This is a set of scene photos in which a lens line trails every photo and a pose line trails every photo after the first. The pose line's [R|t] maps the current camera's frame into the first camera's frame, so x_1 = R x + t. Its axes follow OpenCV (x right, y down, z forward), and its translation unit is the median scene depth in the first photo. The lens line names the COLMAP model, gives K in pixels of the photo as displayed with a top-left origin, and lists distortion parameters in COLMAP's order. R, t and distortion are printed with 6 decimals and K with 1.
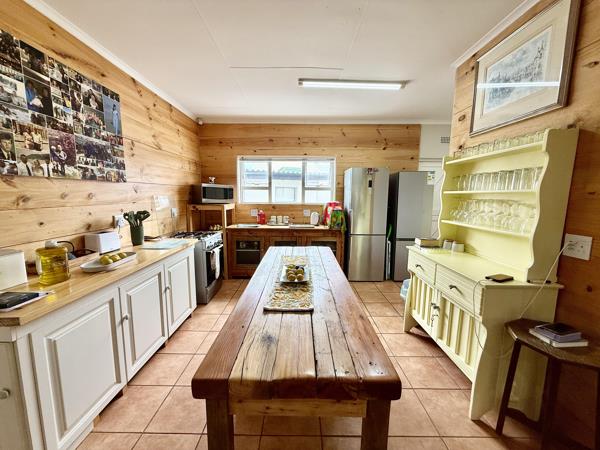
lens RADIAL K [[239.9, 0, 298.5], [0, 239.9, 224.9], [0, 0, 1]] dist [0.001138, -0.000416]
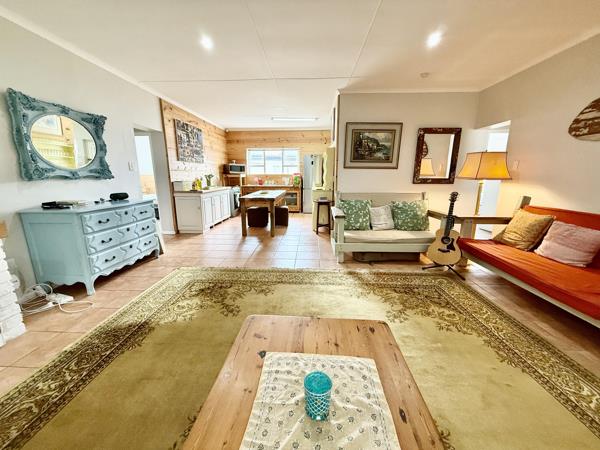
lens RADIAL K [[239.9, 0, 299.4], [0, 239.9, 225.5], [0, 0, 1]] dist [0.001138, -0.000416]
pose [[0.999070, 0.000018, -0.043127, 0.386278], [0.003477, 0.996712, 0.080957, 0.262343], [0.042987, -0.081031, 0.995784, -1.455556]]
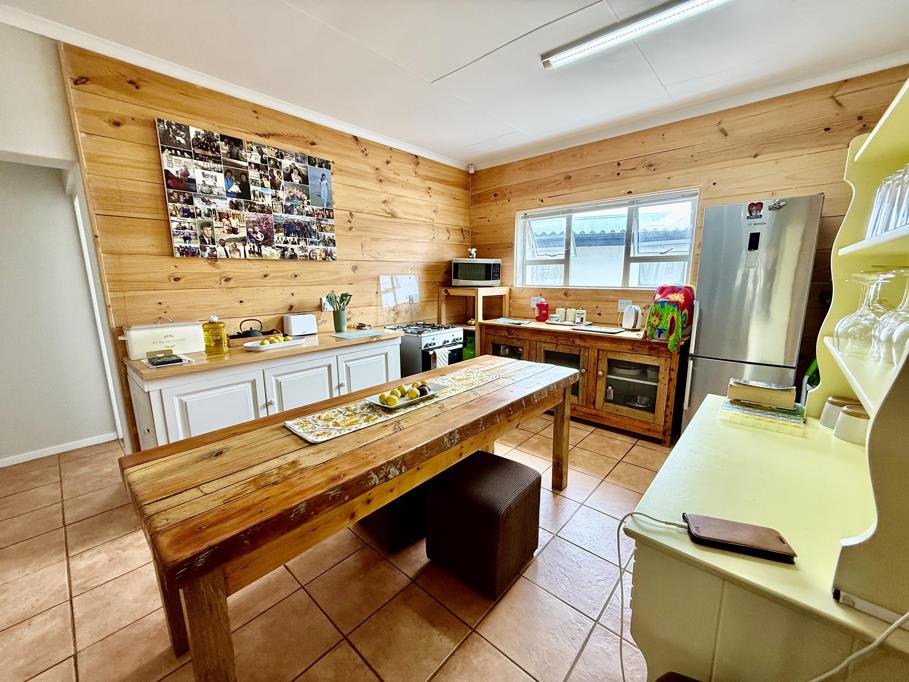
lens RADIAL K [[363.5, 0, 454.0], [0, 363.5, 341.8], [0, 0, 1]] dist [0.001138, -0.000416]
pose [[0.749226, 0.106203, -0.653744, 0.474931], [-0.069826, 0.994225, 0.081491, -0.016899], [0.658624, -0.015407, 0.752315, 0.244046]]
